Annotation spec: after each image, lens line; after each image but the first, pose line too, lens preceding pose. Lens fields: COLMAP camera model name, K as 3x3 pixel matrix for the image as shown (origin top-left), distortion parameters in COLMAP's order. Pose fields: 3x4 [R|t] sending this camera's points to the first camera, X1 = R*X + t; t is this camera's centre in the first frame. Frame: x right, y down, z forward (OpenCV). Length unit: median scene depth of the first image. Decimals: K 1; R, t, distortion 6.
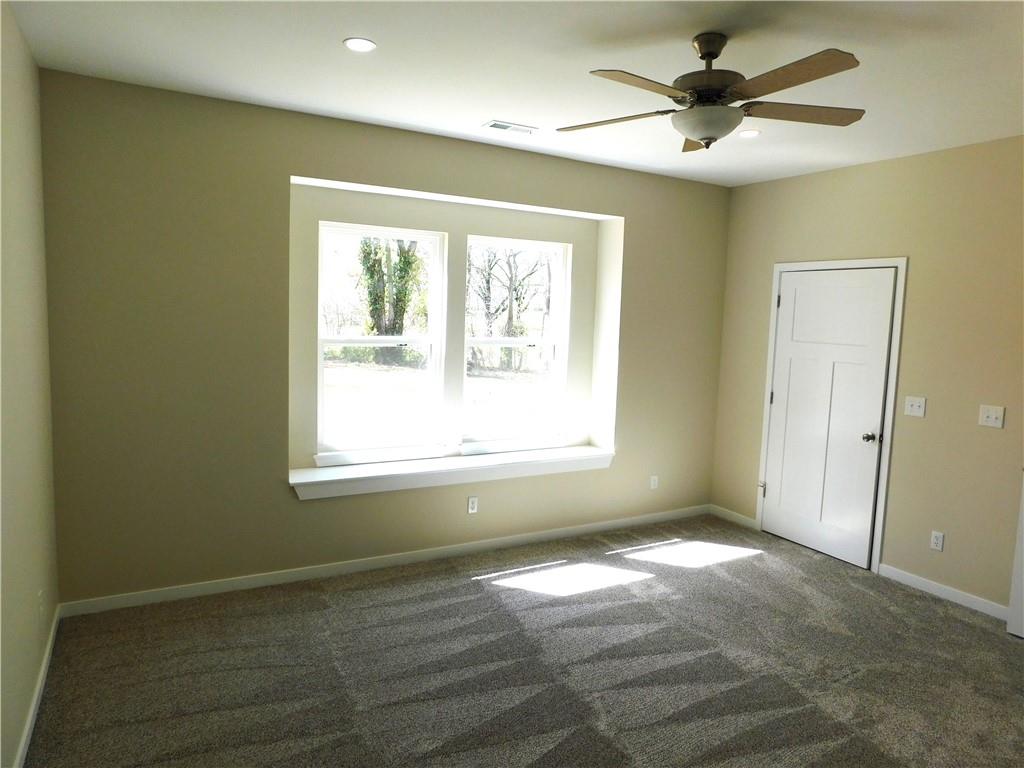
lens RADIAL K [[665.4, 0, 512.0], [0, 665.4, 384.0], [0, 0, 1]] dist [-0.022306, 0.000133]
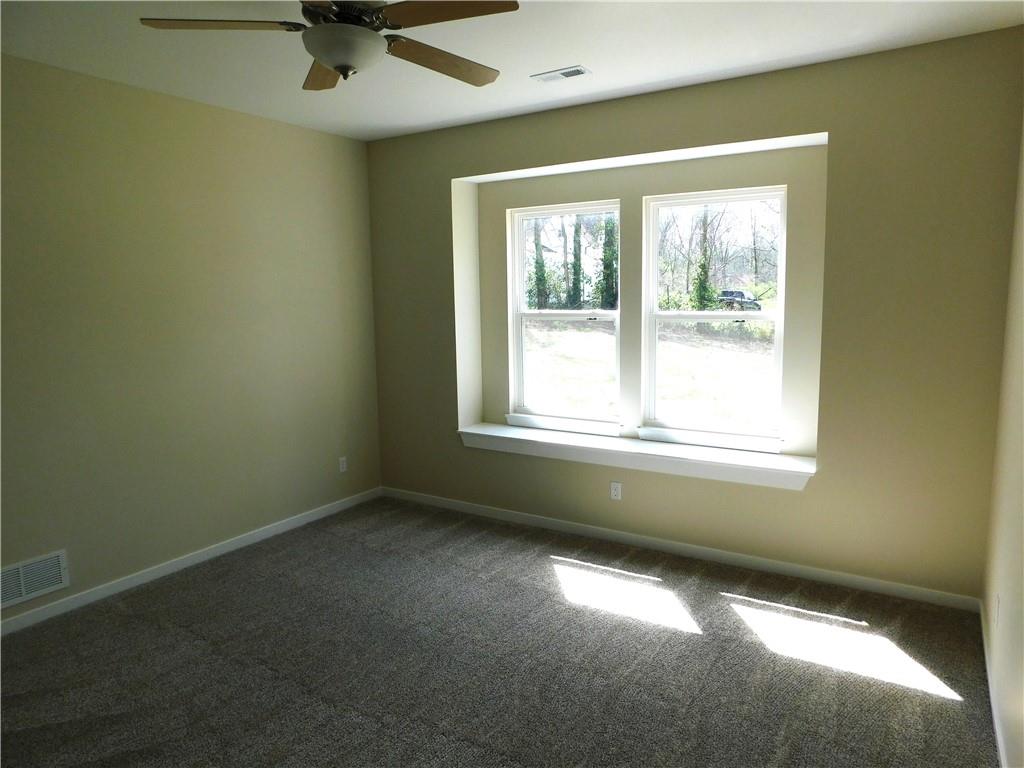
lens RADIAL K [[699.3, 0, 511.6], [0, 699.3, 371.1], [0, 0, 1]] dist [0.002899, 0.000180]
pose [[0.461584, 0.065508, -0.884674, 0.712283], [-0.052185, 0.997548, 0.046638, -0.022462], [0.885560, 0.024639, 0.463871, 0.405858]]
